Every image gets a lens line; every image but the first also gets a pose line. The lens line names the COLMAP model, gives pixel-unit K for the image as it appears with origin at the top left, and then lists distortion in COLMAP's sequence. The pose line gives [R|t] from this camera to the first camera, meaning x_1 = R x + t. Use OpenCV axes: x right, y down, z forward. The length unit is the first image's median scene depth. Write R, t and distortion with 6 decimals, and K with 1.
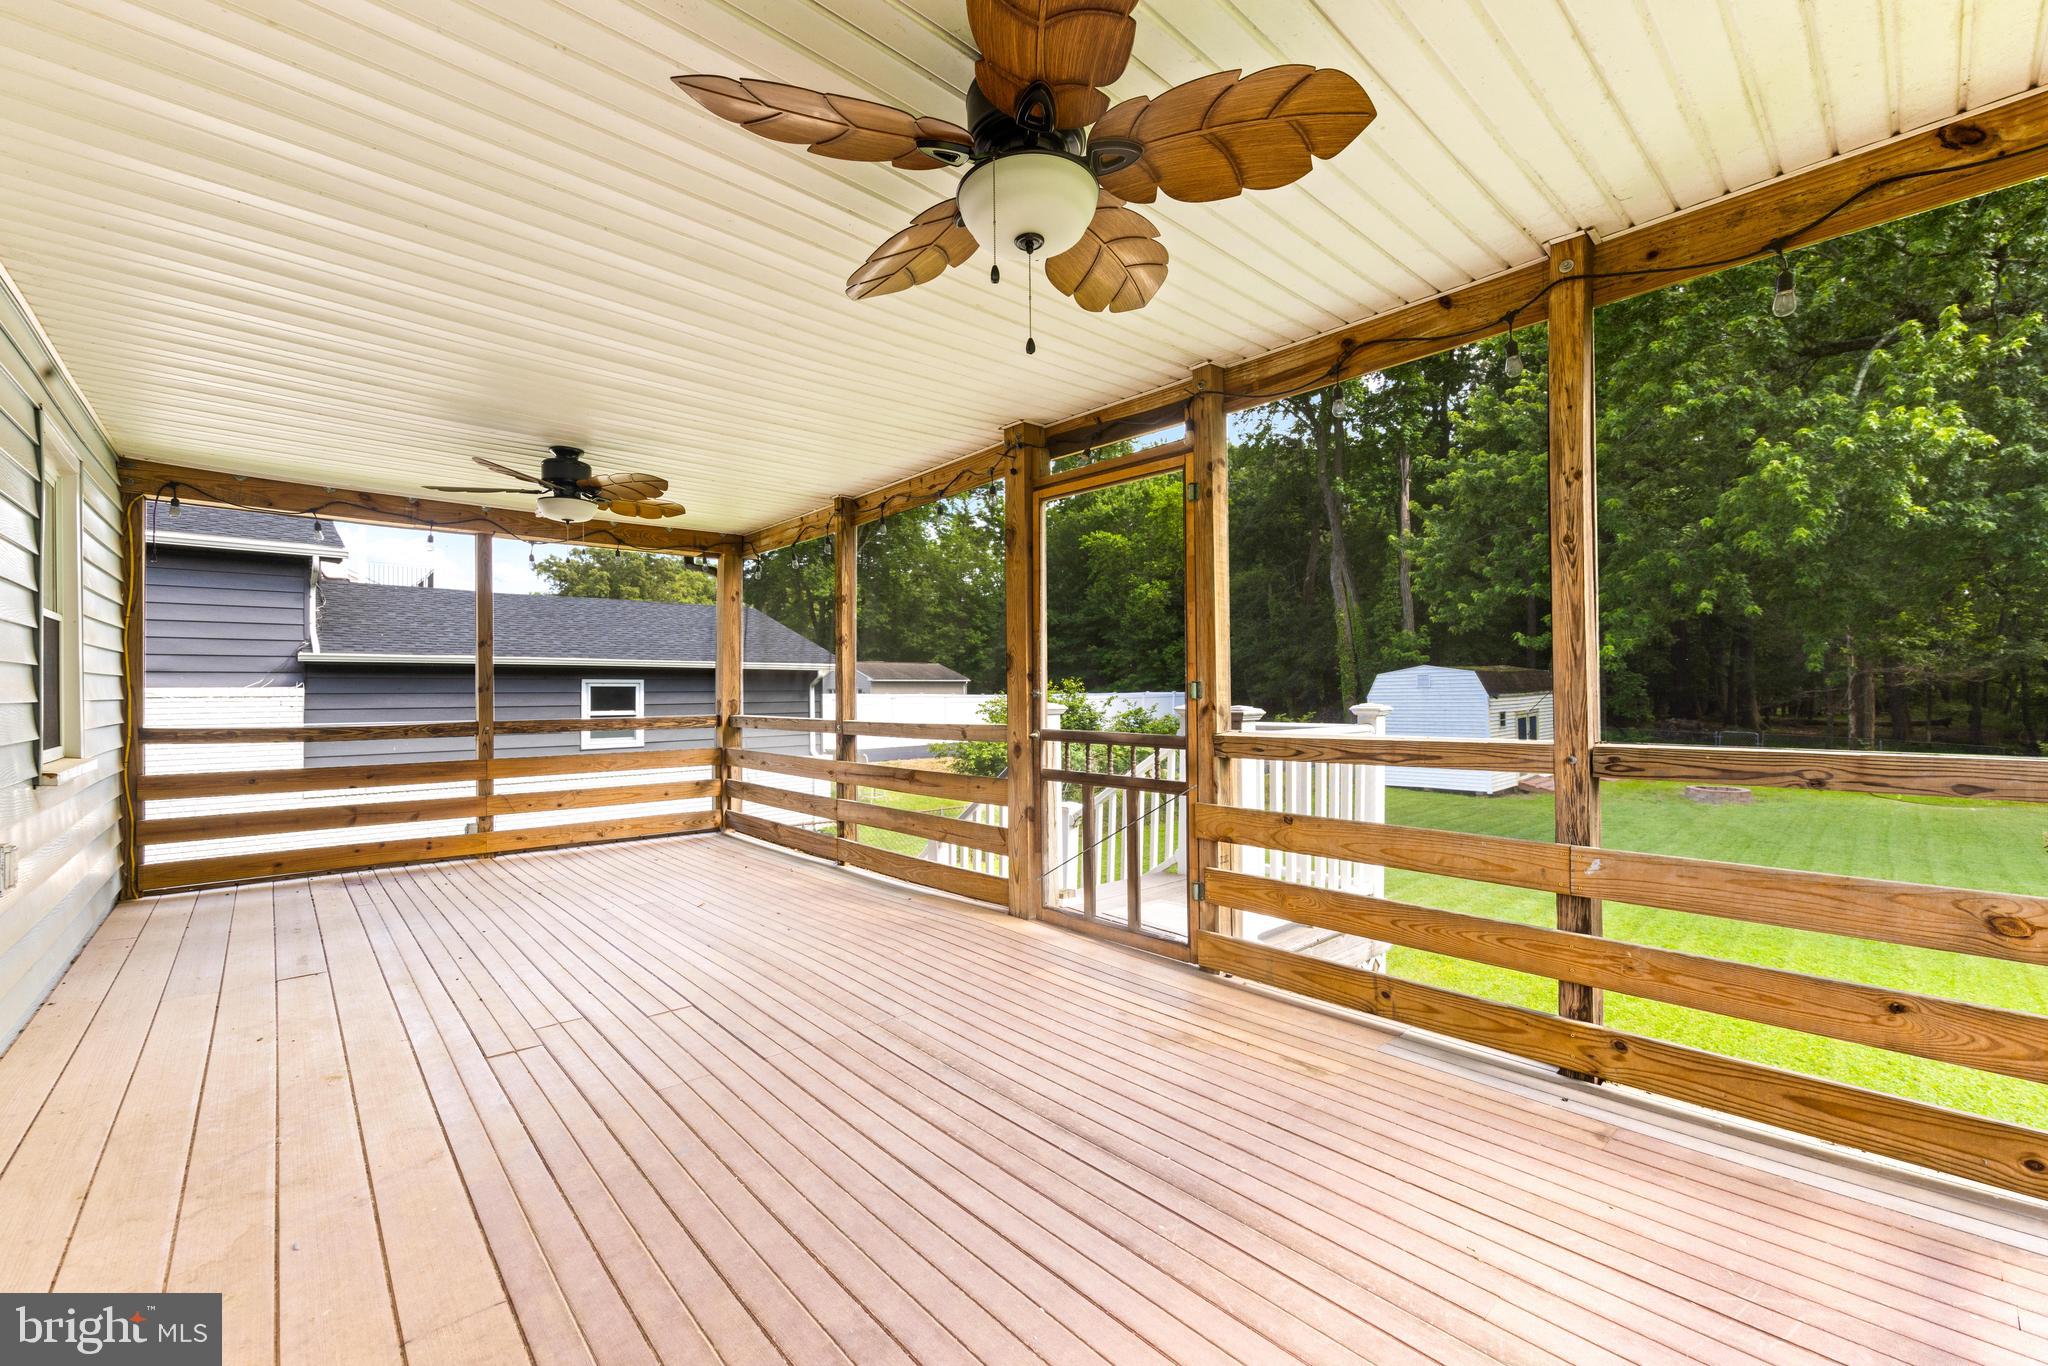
lens RADIAL K [[819.9, 0, 1002.8], [0, 819.9, 686.1], [0, 0, 1]] dist [0.000190, 0.000063]
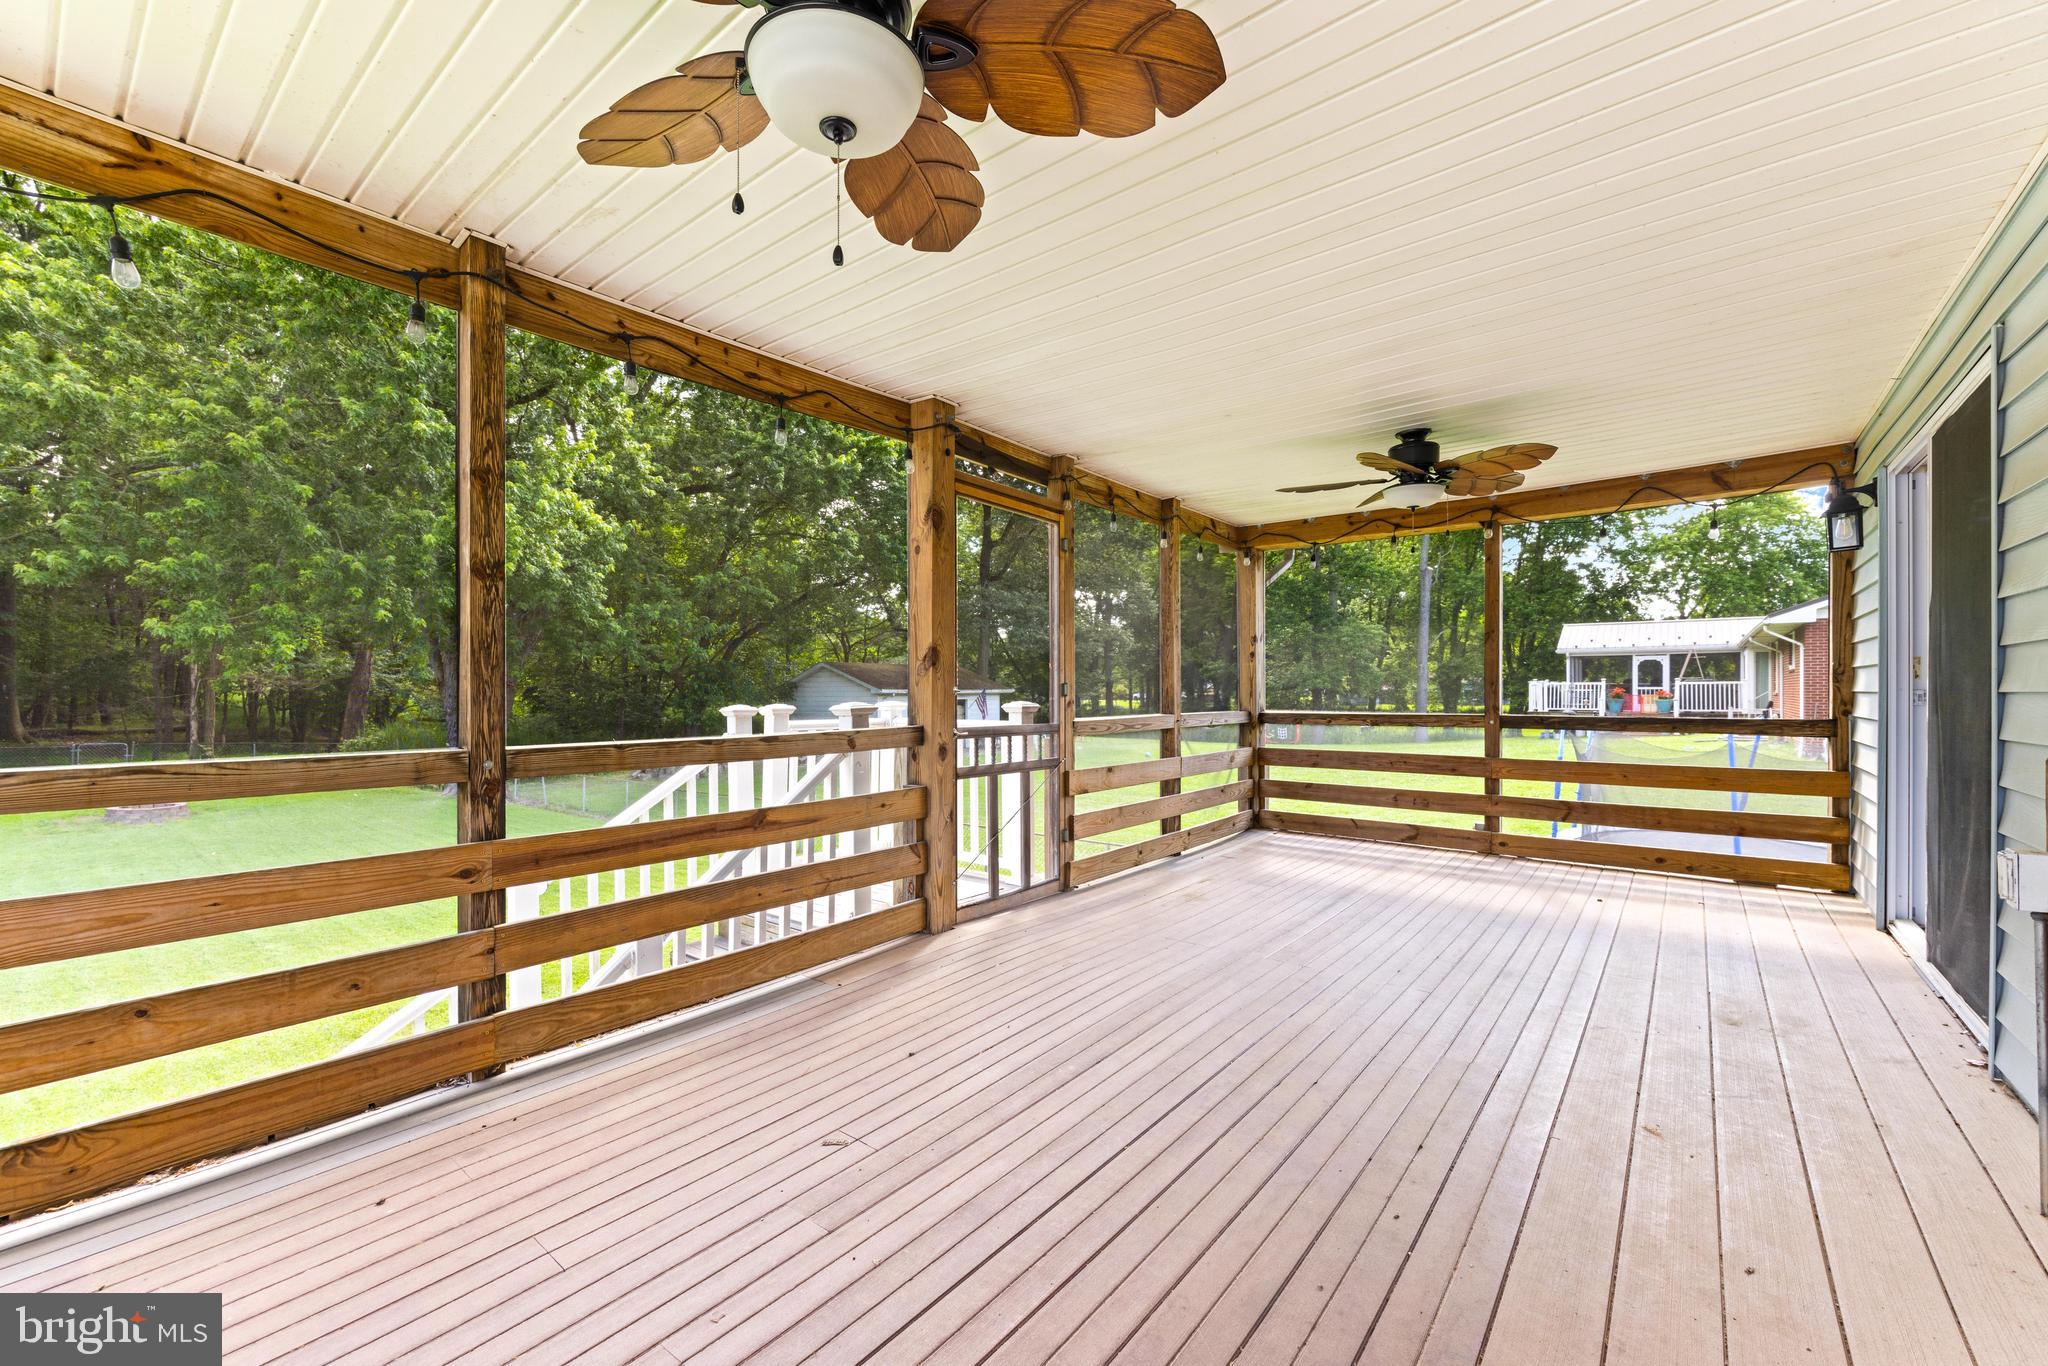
lens RADIAL K [[834.3, 0, 1030.1], [0, 834.3, 697.4], [0, 0, 1]] dist [-0.000152, -0.000066]
pose [[-0.167645, 0.001908, 0.985846, -0.811120], [-0.006190, 0.999976, -0.002988, 0.015610], [-0.985828, -0.006603, -0.167629, 0.926444]]
